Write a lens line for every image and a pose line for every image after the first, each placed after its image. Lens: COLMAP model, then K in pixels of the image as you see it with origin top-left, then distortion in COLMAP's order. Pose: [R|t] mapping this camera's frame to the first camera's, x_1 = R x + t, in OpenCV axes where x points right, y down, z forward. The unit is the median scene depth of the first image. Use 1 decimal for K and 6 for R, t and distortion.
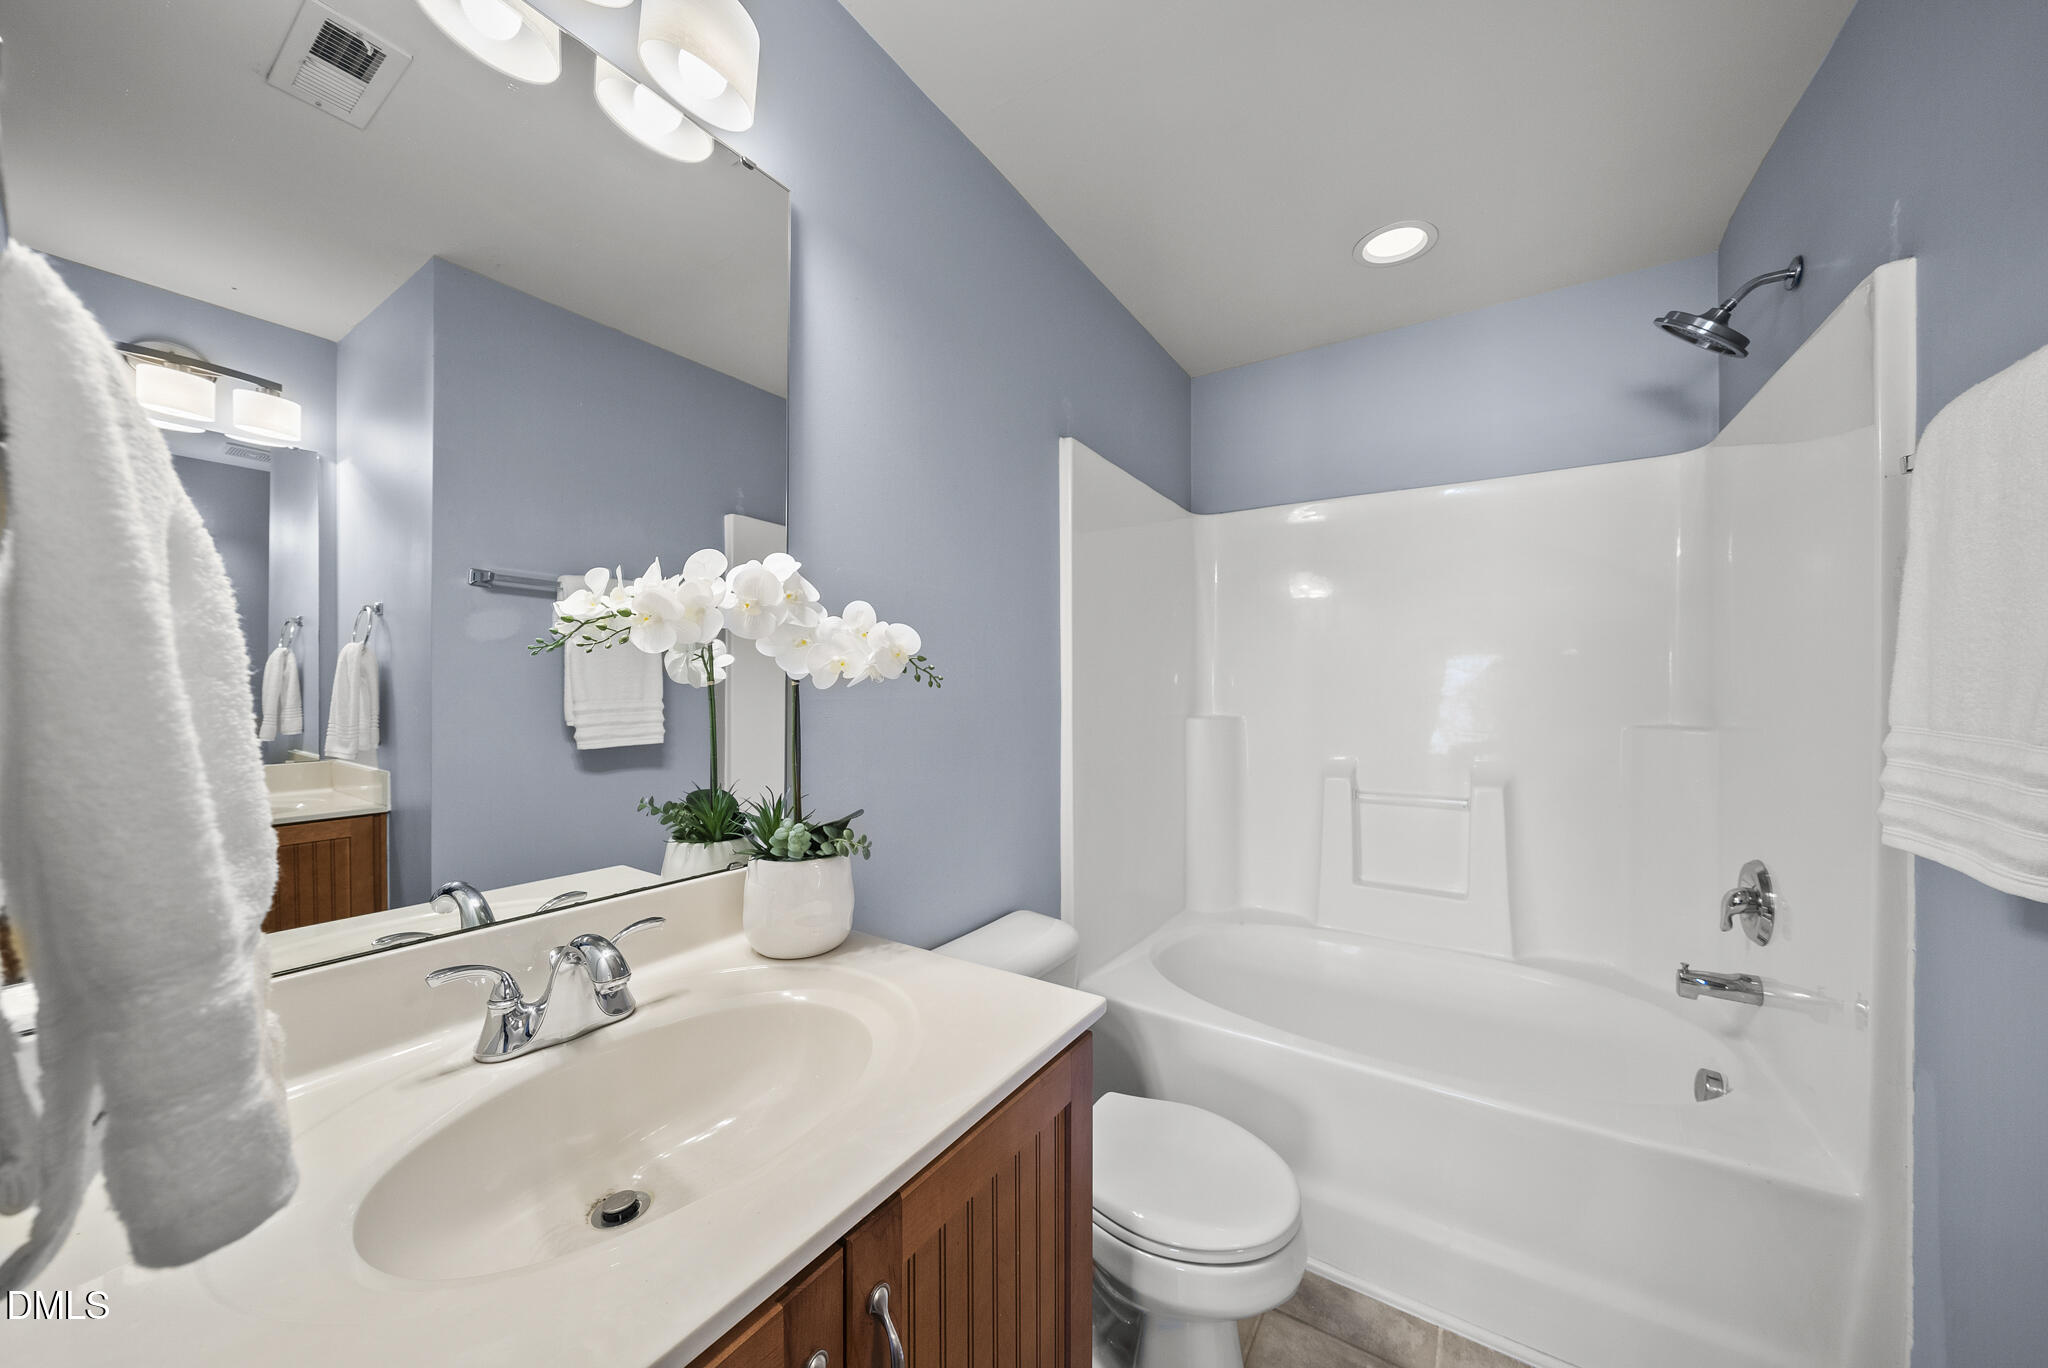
lens RADIAL K [[701.6, 0, 1027.4], [0, 701.6, 686.0], [0, 0, 1]] dist [-0.009228, 0.000214]
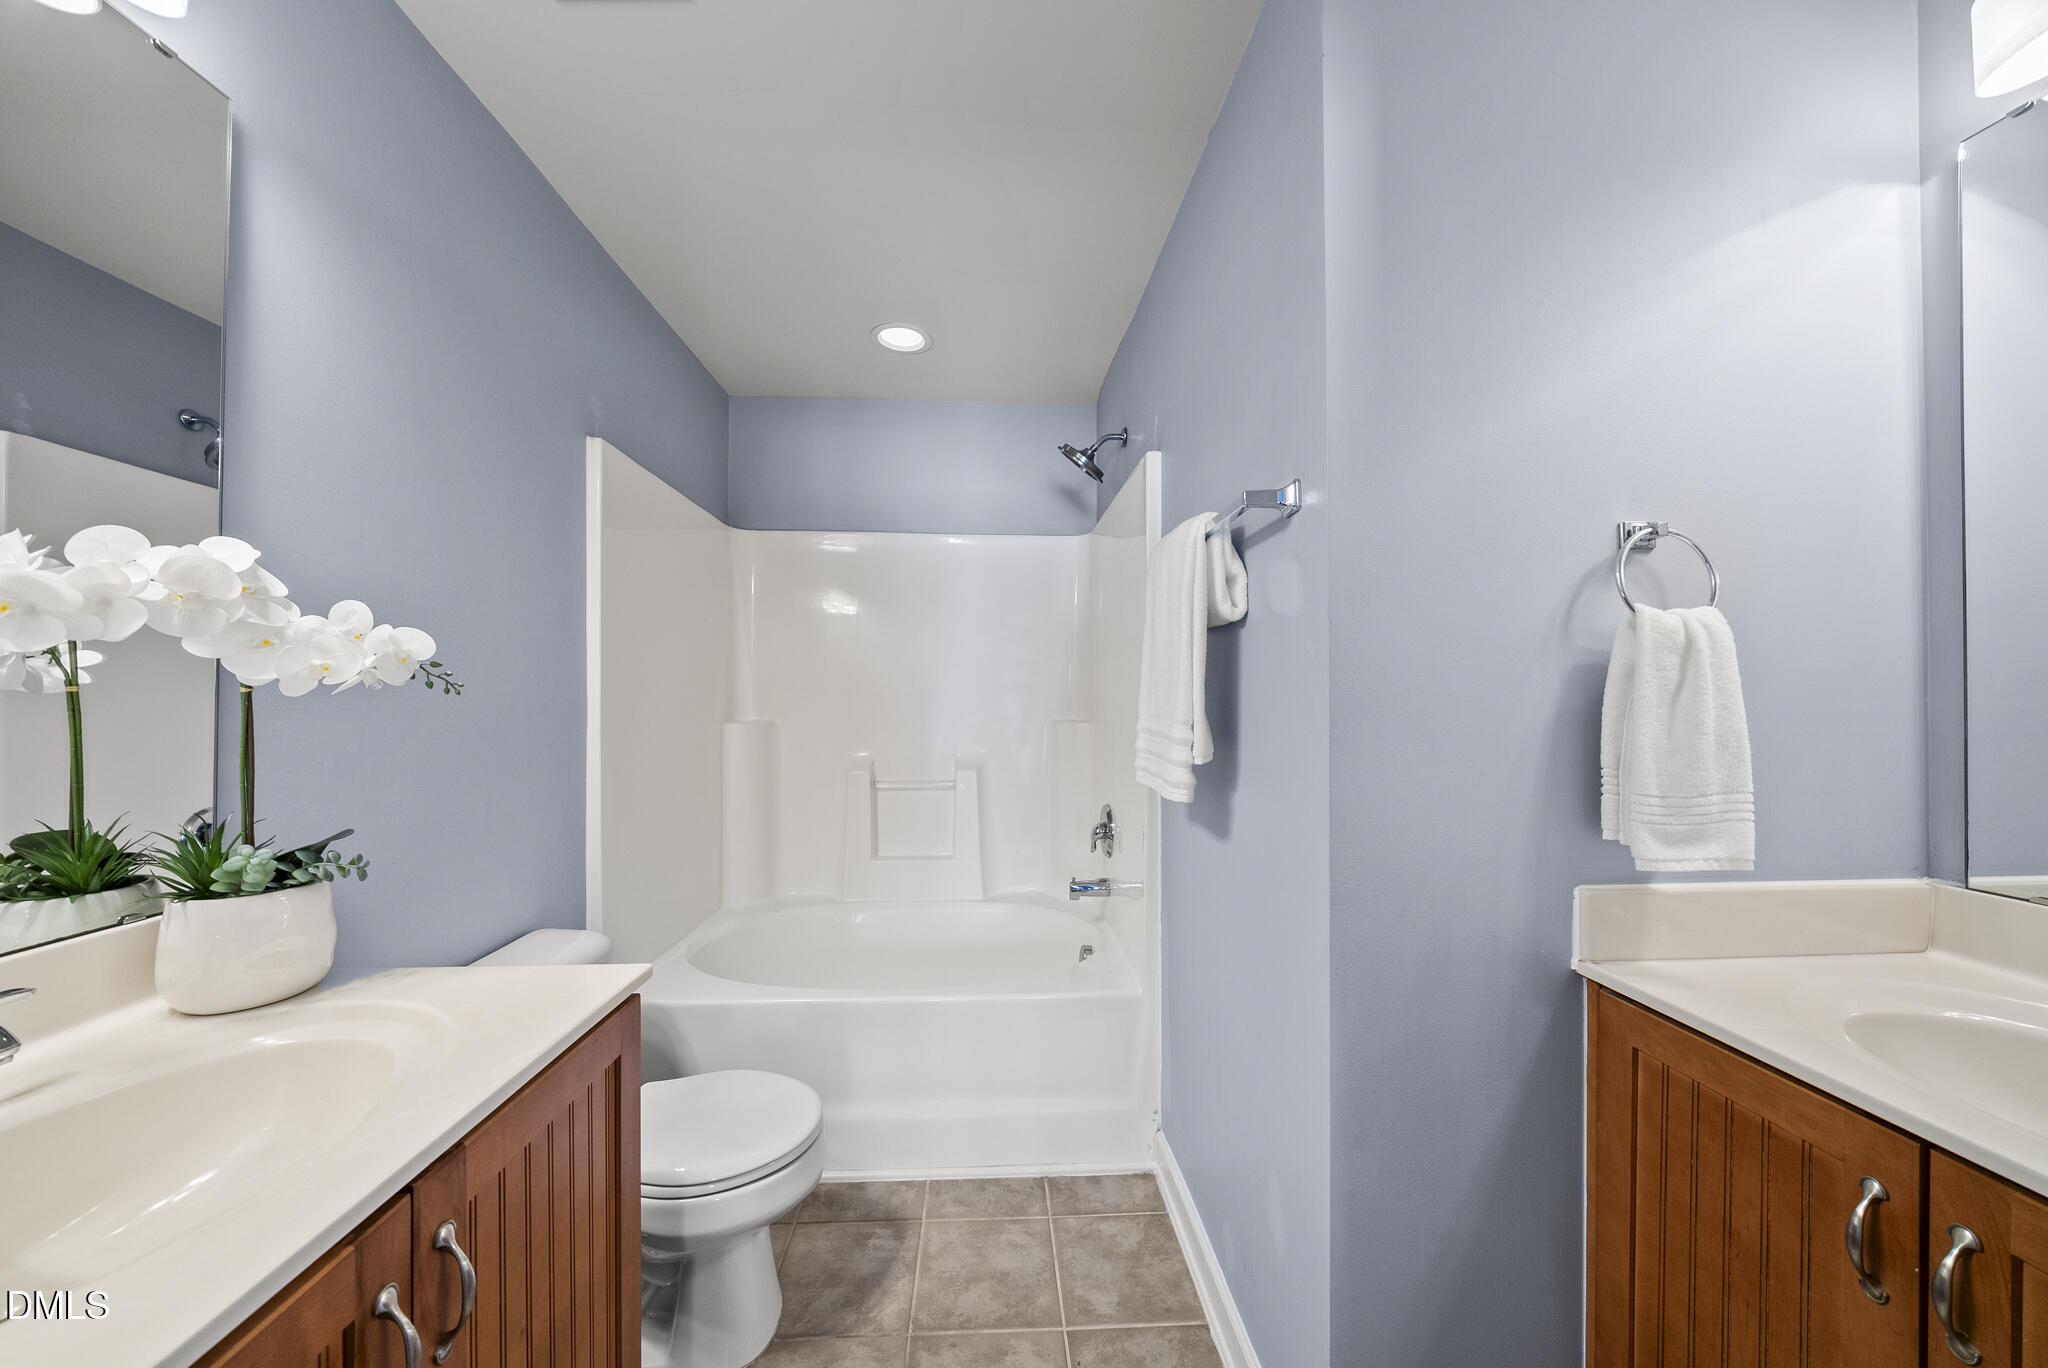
lens RADIAL K [[701.6, 0, 1012.8], [0, 701.6, 691.6], [0, 0, 1]] dist [-0.009228, 0.000214]
pose [[0.815370, 0.002133, 0.578936, -0.051287], [-0.002213, 0.999997, -0.000567, -0.002830], [-0.578936, -0.000819, 0.815373, -0.203835]]
